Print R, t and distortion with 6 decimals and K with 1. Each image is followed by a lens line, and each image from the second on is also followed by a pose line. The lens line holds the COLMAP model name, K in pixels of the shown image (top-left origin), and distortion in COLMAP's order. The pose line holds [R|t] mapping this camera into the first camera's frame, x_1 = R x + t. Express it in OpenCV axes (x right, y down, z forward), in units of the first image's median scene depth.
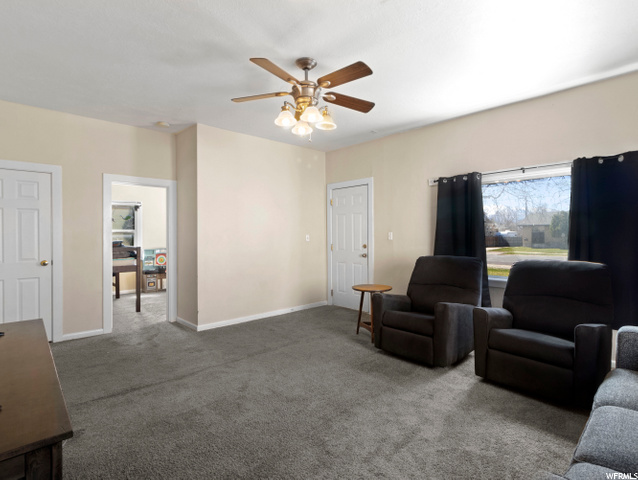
lens RADIAL K [[342.5, 0, 319.0], [0, 342.5, 240.0], [0, 0, 1]] dist [0.000473, 0.000322]
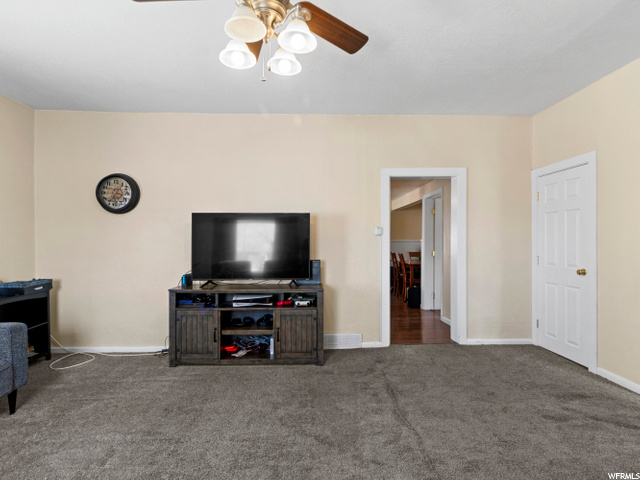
lens RADIAL K [[343.6, 0, 320.0], [0, 343.6, 240.0], [0, 0, 1]] dist [0.000473, 0.000322]
pose [[-0.640557, -0.004419, -0.767898, 0.269267], [-0.017261, 0.999814, 0.008645, -0.007323], [0.767717, 0.018793, -0.640514, 1.077303]]
